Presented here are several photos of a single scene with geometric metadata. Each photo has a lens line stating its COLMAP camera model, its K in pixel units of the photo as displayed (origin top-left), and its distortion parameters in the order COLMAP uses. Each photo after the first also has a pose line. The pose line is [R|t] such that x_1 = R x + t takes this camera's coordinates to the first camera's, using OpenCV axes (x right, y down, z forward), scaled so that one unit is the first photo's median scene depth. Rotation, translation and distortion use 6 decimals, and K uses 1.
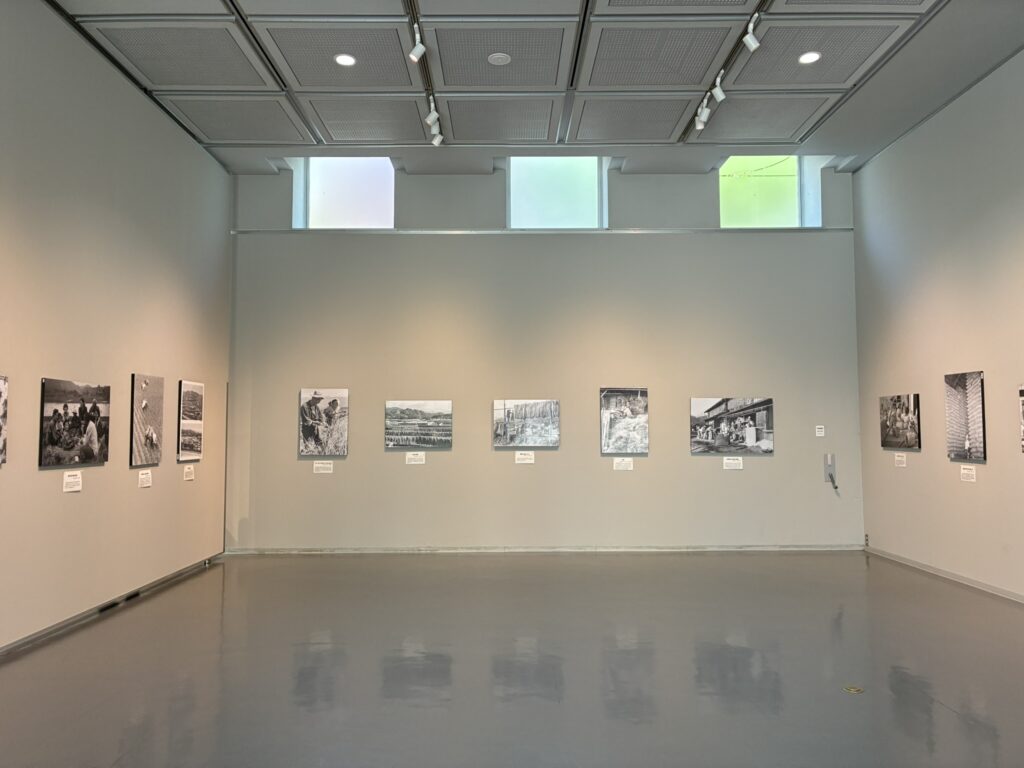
lens RADIAL K [[776.2, 0, 512.0], [0, 776.2, 384.0], [0, 0, 1]] dist [0.017016, -0.001962]
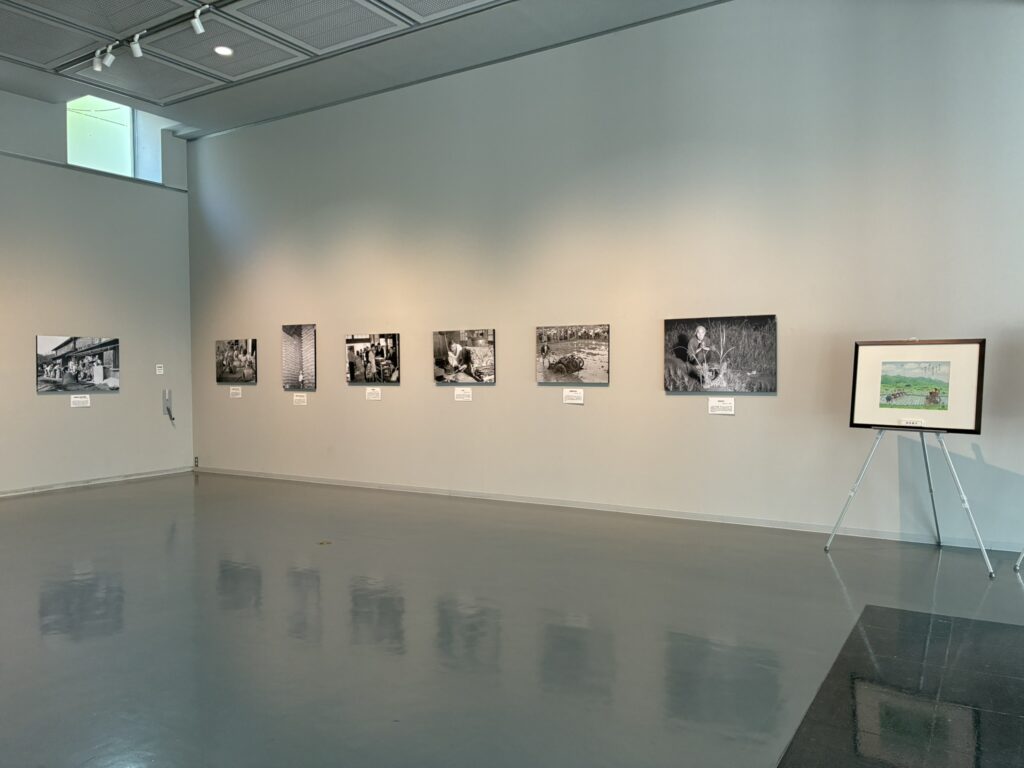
lens RADIAL K [[776.2, 0, 512.0], [0, 776.2, 384.0], [0, 0, 1]] dist [0.017016, -0.001962]
pose [[0.535683, -0.016431, 0.844259, -0.276346], [-0.043792, 0.997925, 0.047208, 0.006731], [-0.843283, -0.062260, 0.533852, -0.020078]]
